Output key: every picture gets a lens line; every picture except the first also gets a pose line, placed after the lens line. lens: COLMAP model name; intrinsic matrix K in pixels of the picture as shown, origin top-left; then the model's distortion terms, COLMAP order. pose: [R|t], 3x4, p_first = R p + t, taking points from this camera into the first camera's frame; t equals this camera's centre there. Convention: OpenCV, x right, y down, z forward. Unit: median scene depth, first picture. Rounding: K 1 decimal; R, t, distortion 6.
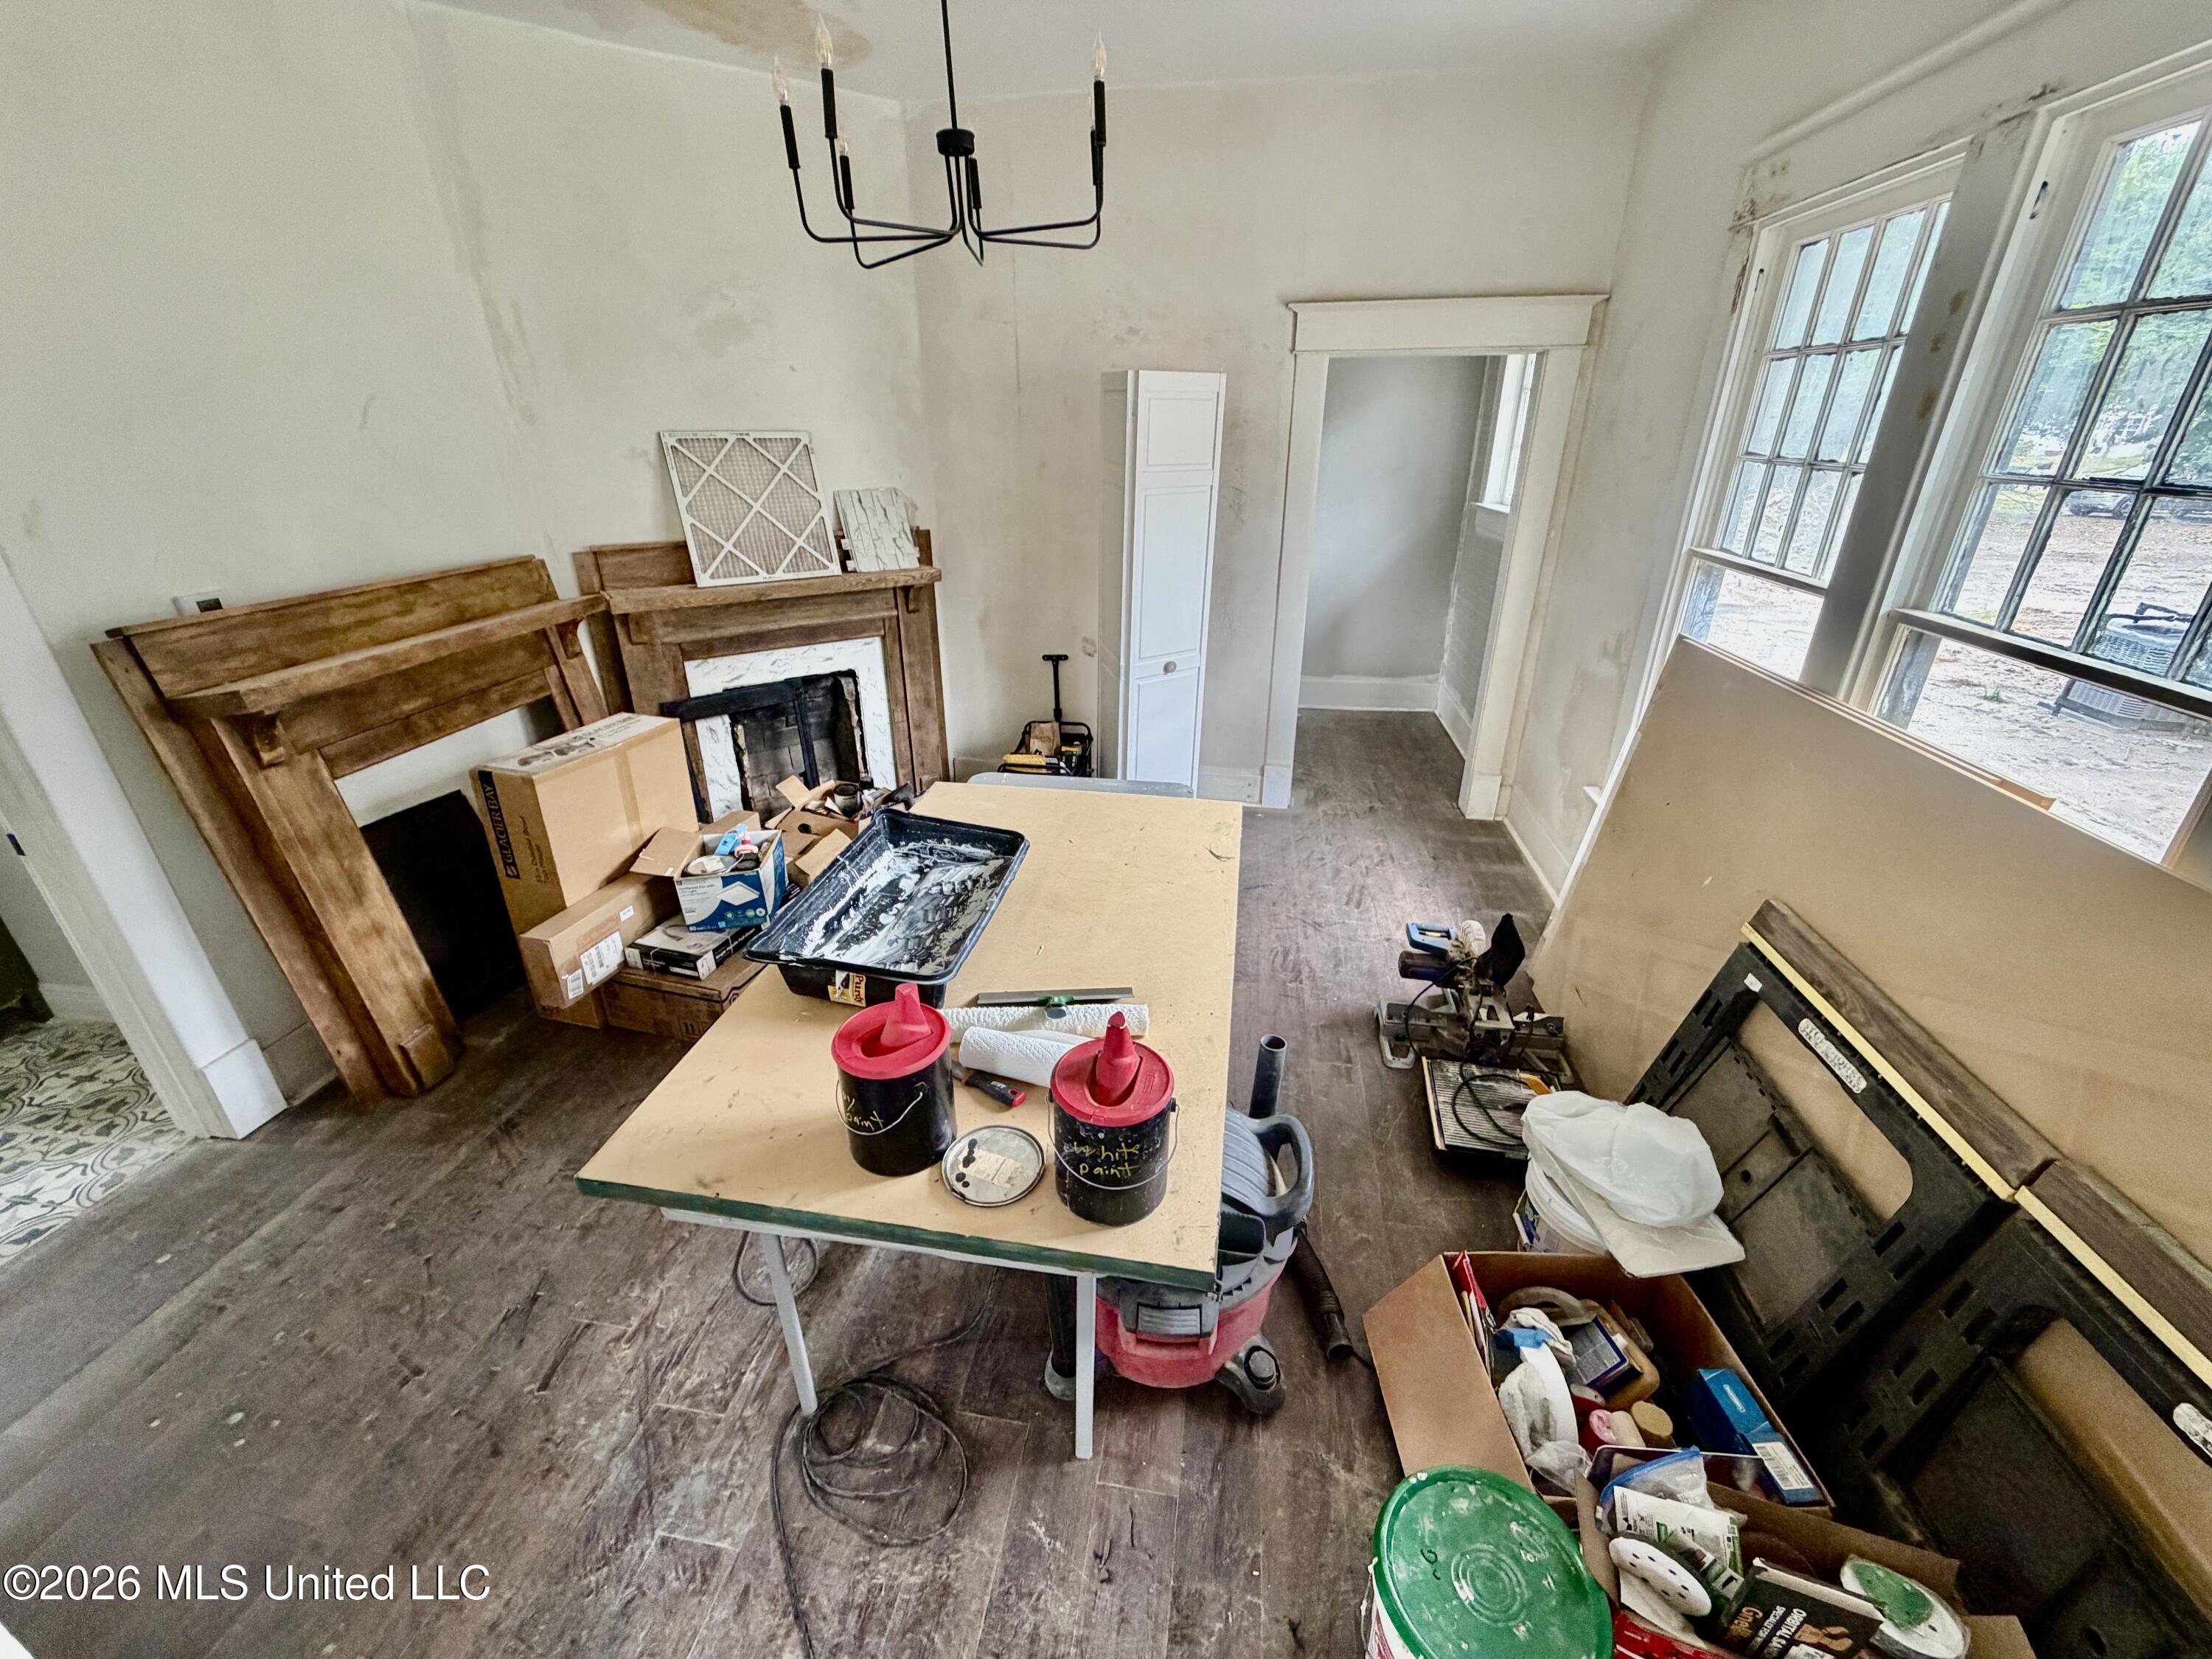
lens RADIAL K [[875.9, 0, 1106.0], [0, 875.9, 829.5], [0, 0, 1]] dist [-0.000048, -0.000015]
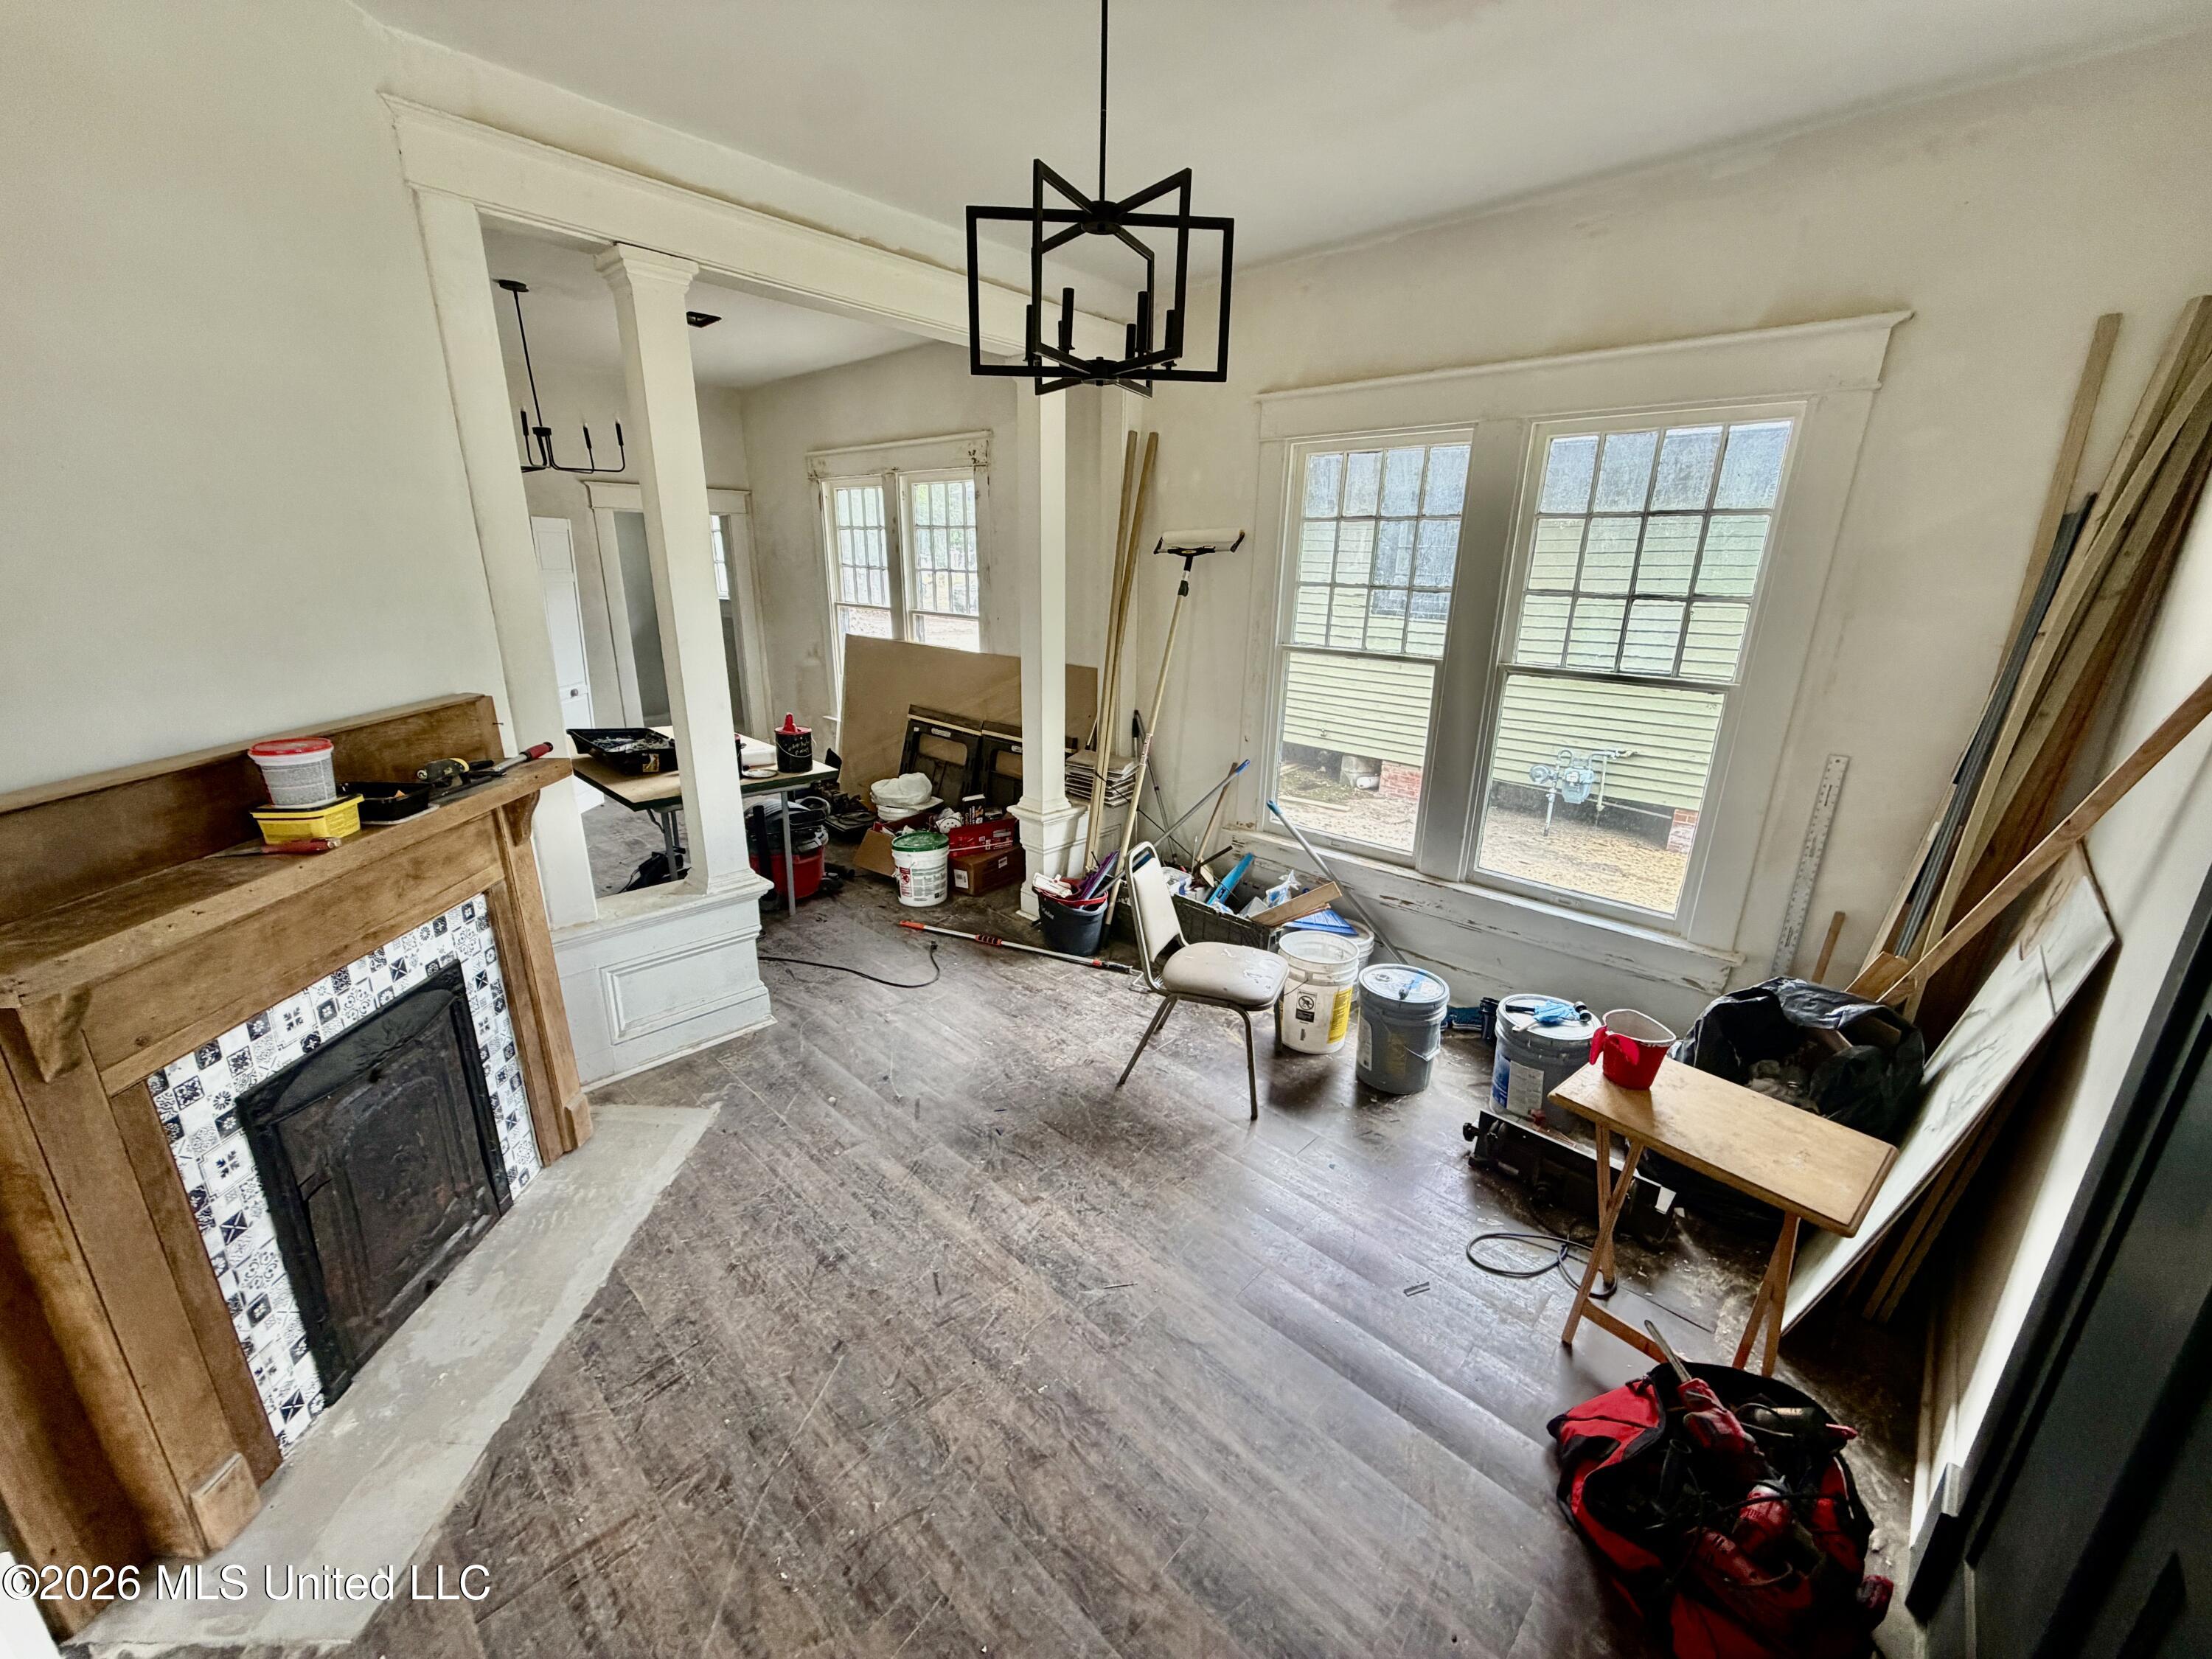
lens RADIAL K [[875.9, 0, 1106.0], [0, 875.9, 829.5], [0, 0, 1]] dist [-0.000048, -0.000015]
pose [[0.567218, -0.233990, 0.789628, -1.126346], [0.328061, 0.943633, 0.043968, 0.480210], [-0.755407, 0.234107, 0.612009, -1.047467]]
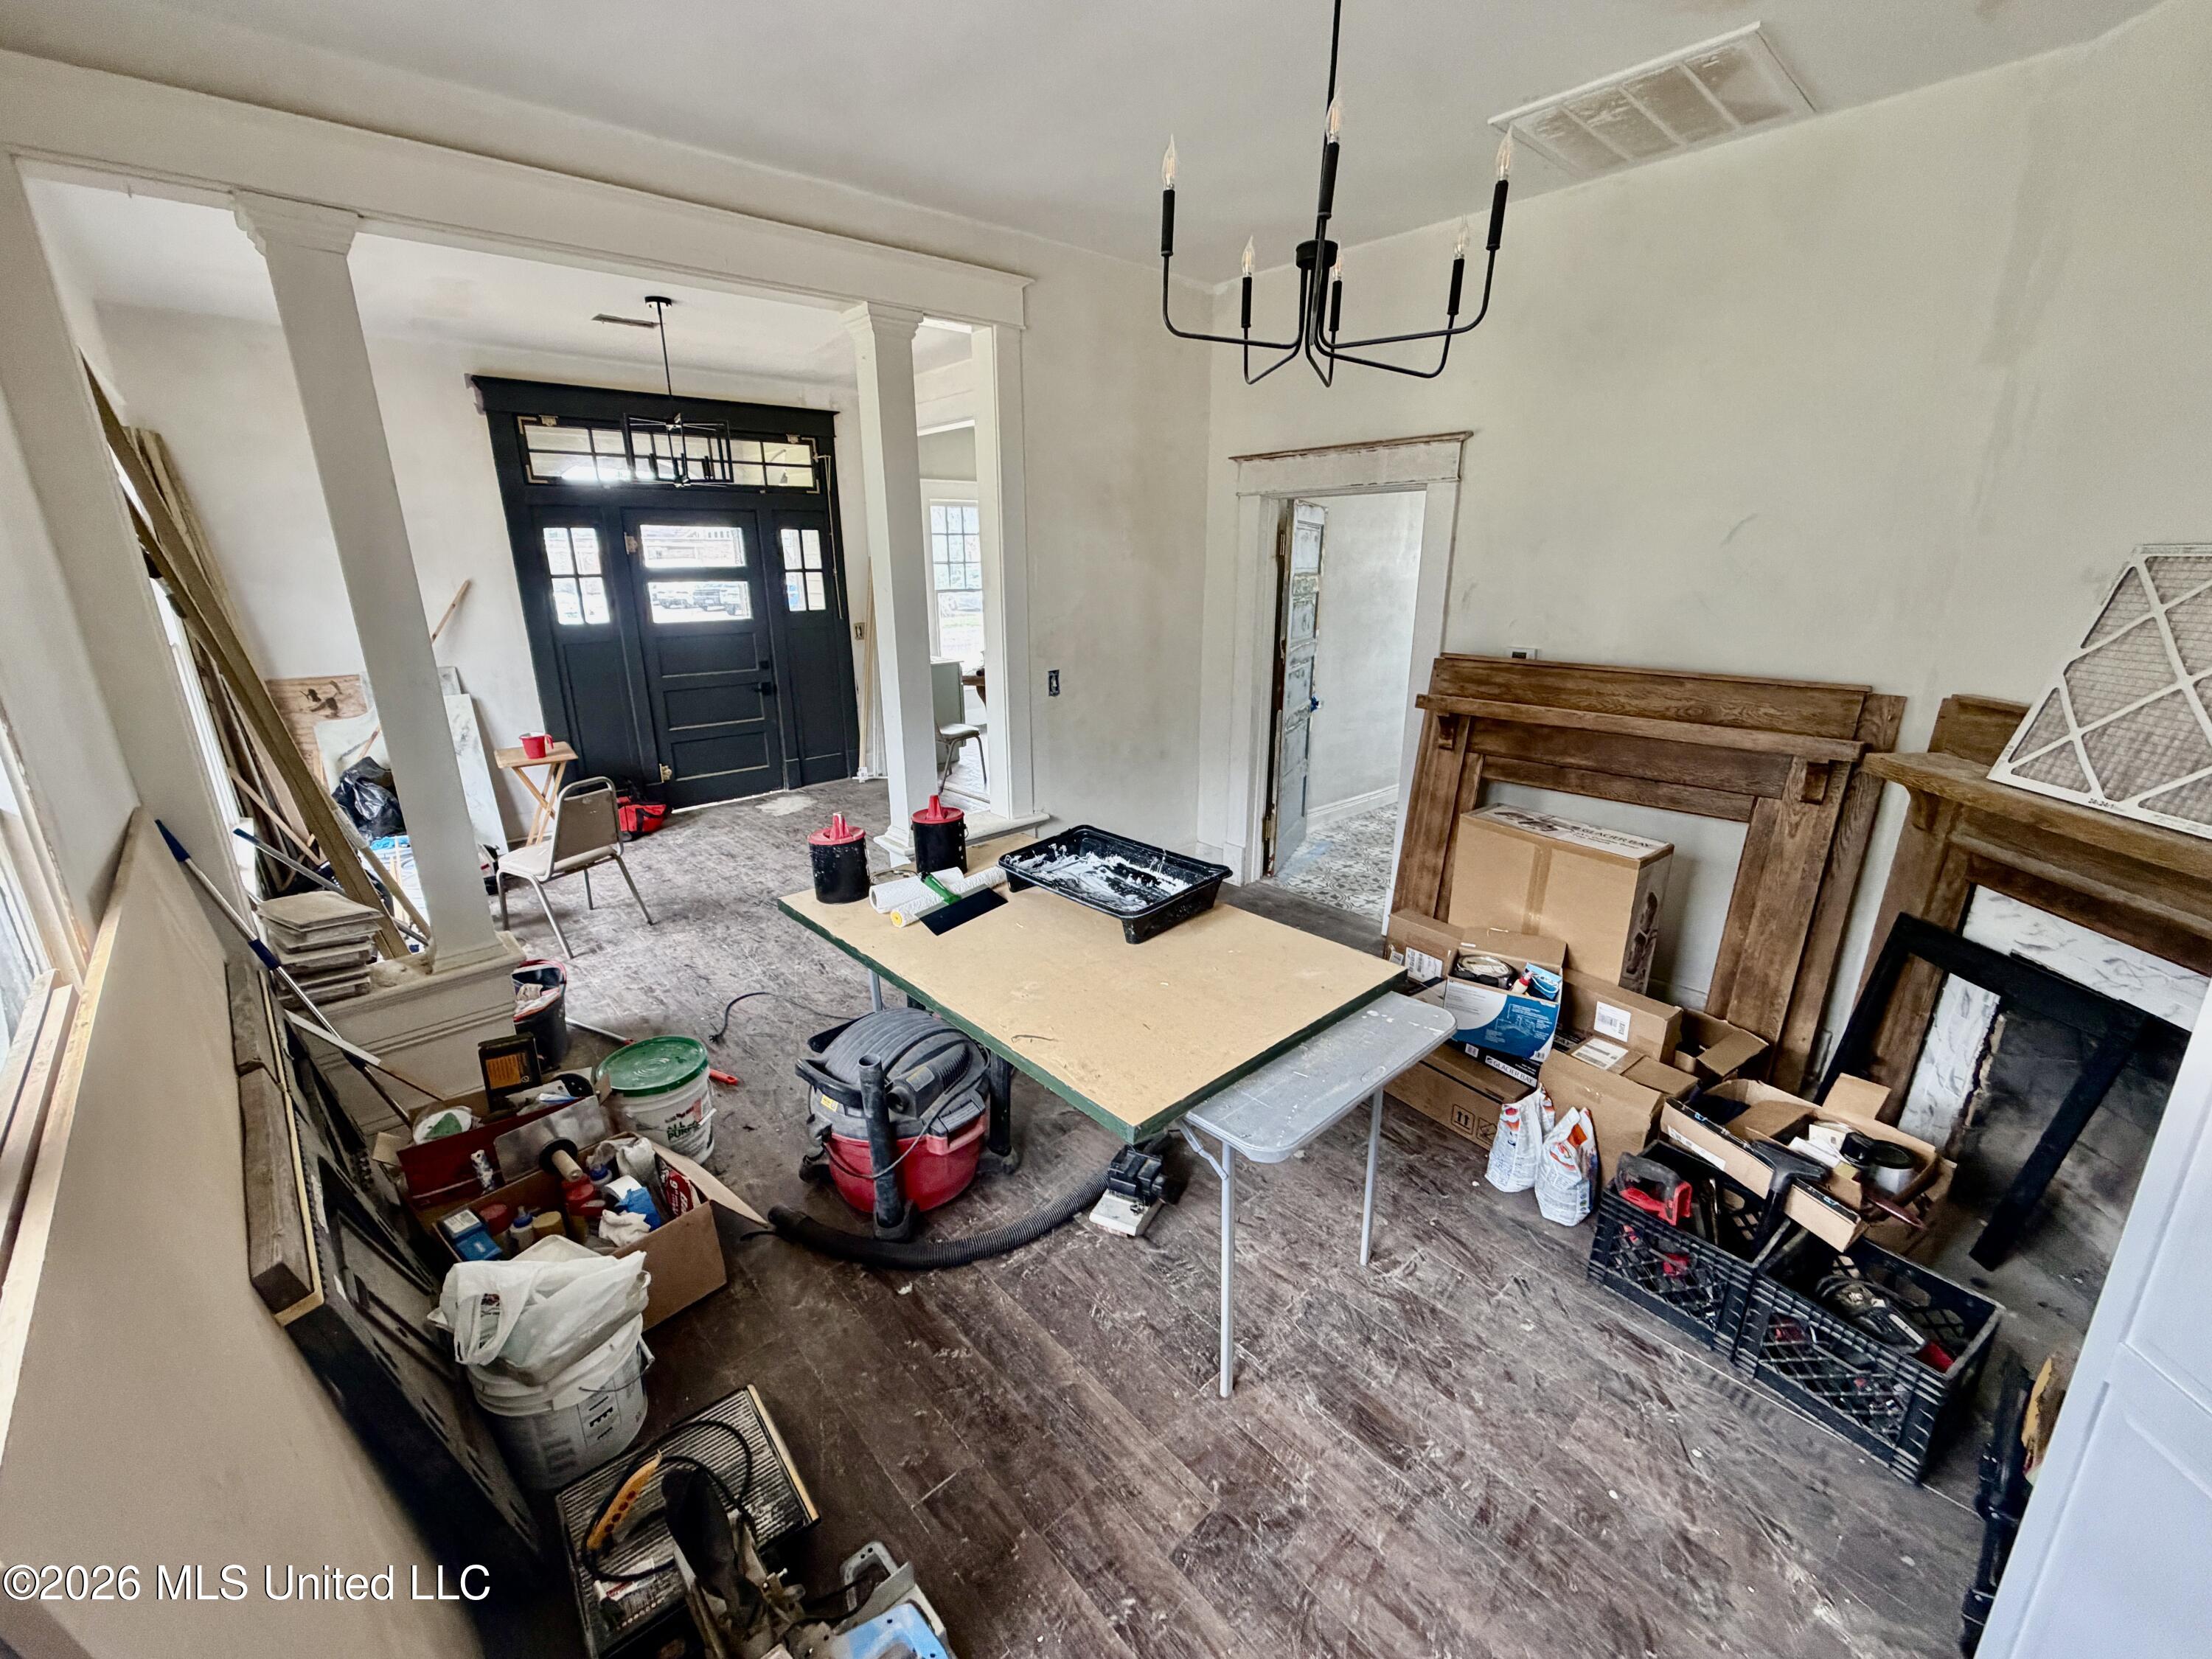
lens RADIAL K [[901.8, 0, 1106.0], [0, 901.8, 829.5], [0, 0, 1]] dist [0.000262, 0.000100]
pose [[-0.609642, 0.237617, -0.756224, 0.669394], [-0.327978, 0.792905, 0.513548, -0.572731], [0.721642, 0.561105, -0.405455, 1.254571]]
